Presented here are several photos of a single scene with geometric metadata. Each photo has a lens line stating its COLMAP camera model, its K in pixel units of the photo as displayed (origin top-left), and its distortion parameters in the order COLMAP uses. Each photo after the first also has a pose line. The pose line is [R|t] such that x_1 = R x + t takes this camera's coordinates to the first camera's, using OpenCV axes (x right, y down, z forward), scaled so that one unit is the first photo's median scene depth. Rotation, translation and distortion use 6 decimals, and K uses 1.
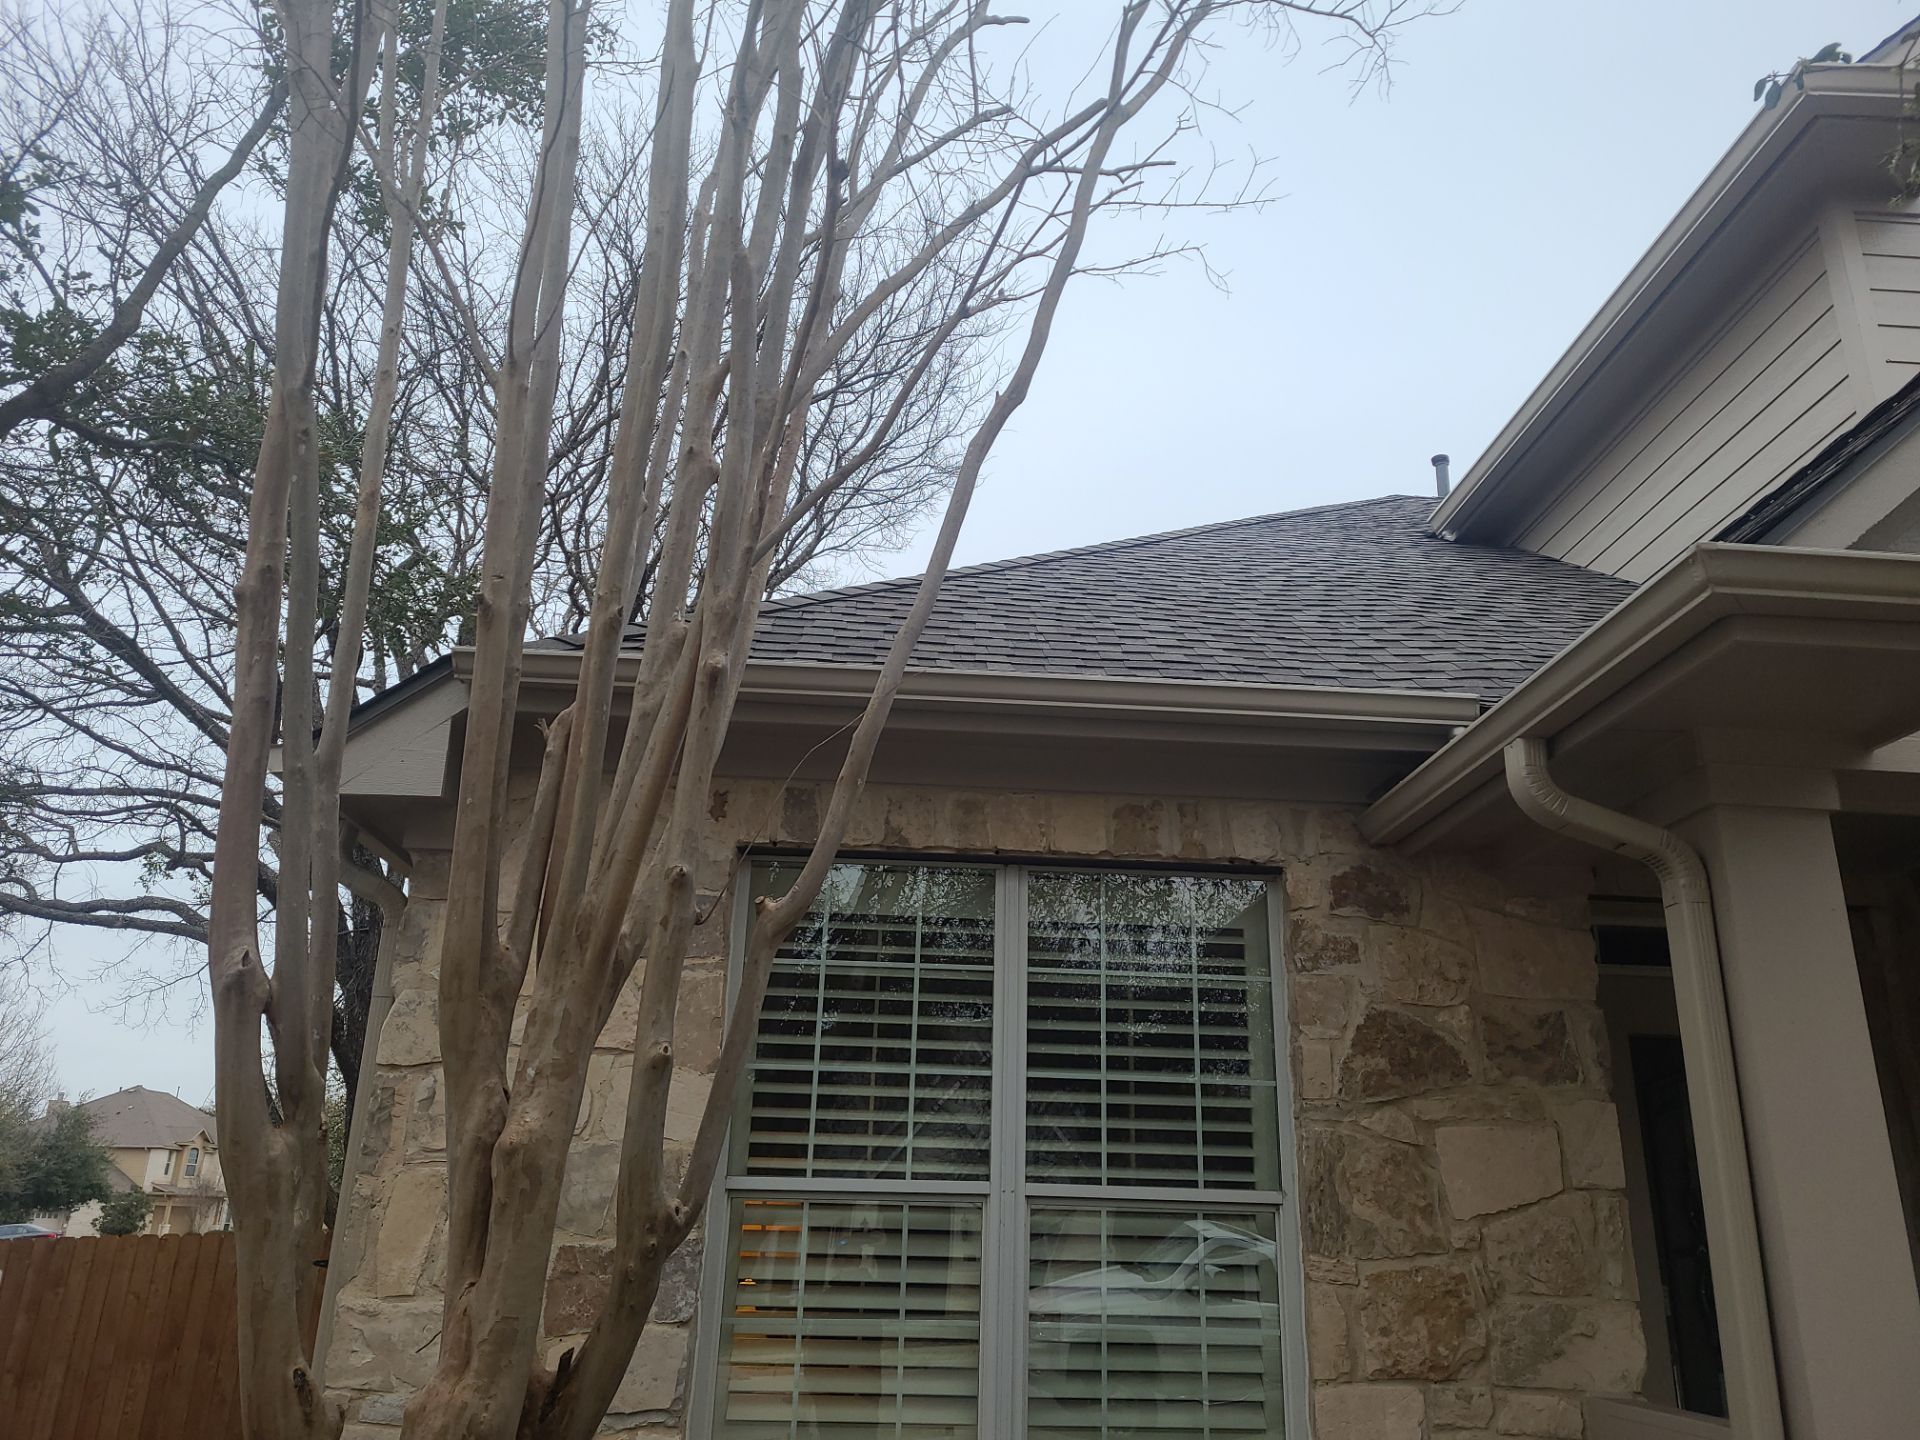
lens RADIAL K [[1462.1, 0, 955.2], [0, 1462.1, 711.5], [0, 0, 1]] dist [0.062967, -0.059635]
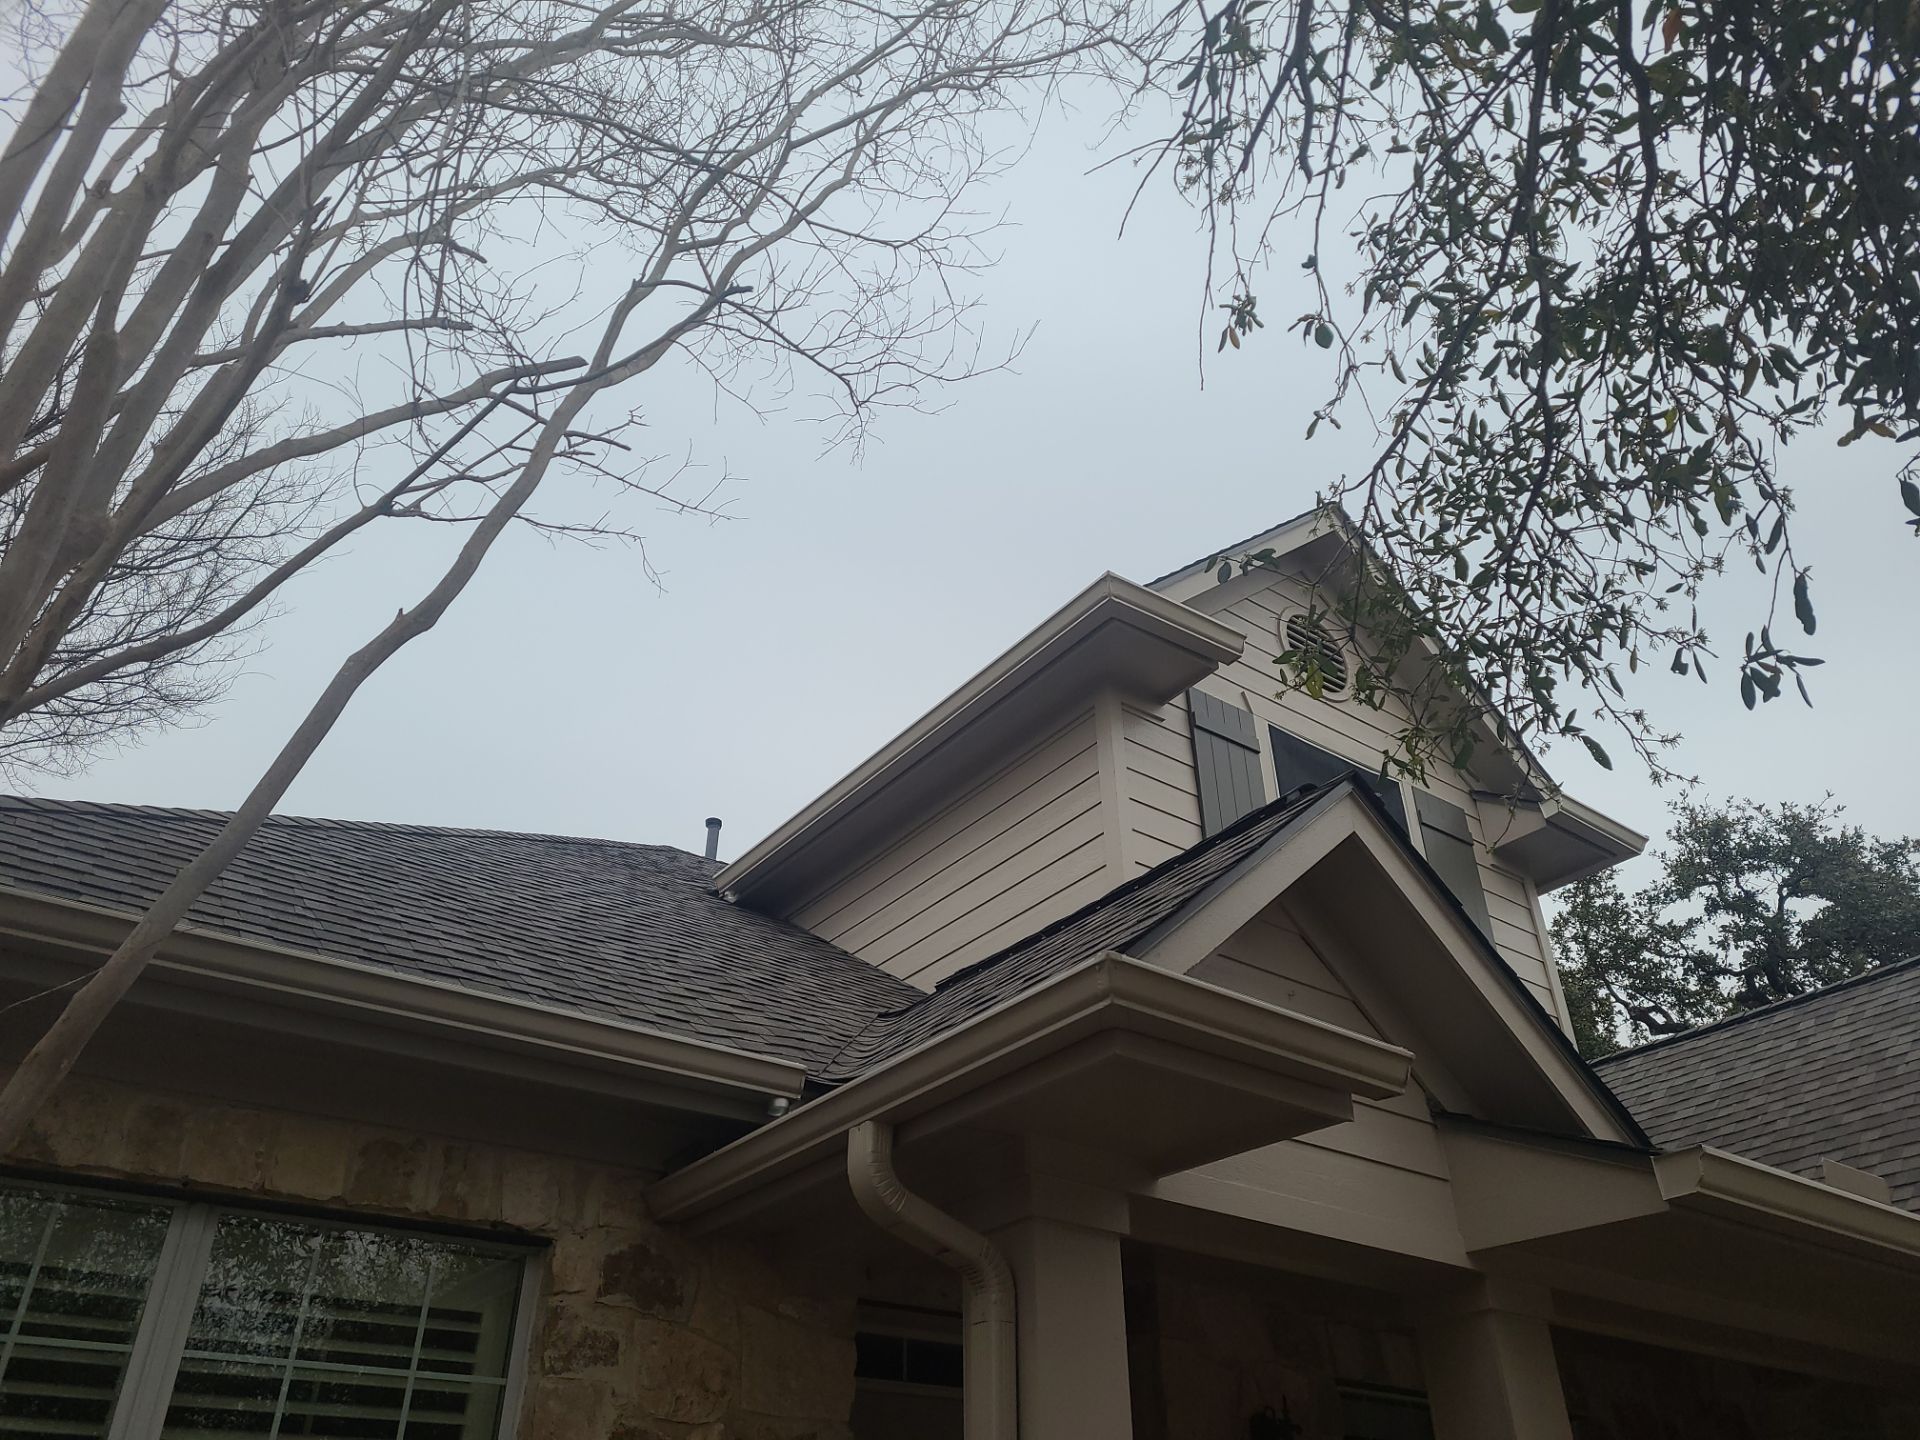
lens RADIAL K [[1423.2, 0, 937.6], [0, 1423.2, 710.5], [0, 0, 1]] dist [0.061038, -0.059253]
pose [[0.828592, 0.274710, 0.487822, -0.082032], [-0.150655, 0.948606, -0.278299, 0.013808], [-0.539202, 0.157103, 0.827393, 0.140666]]
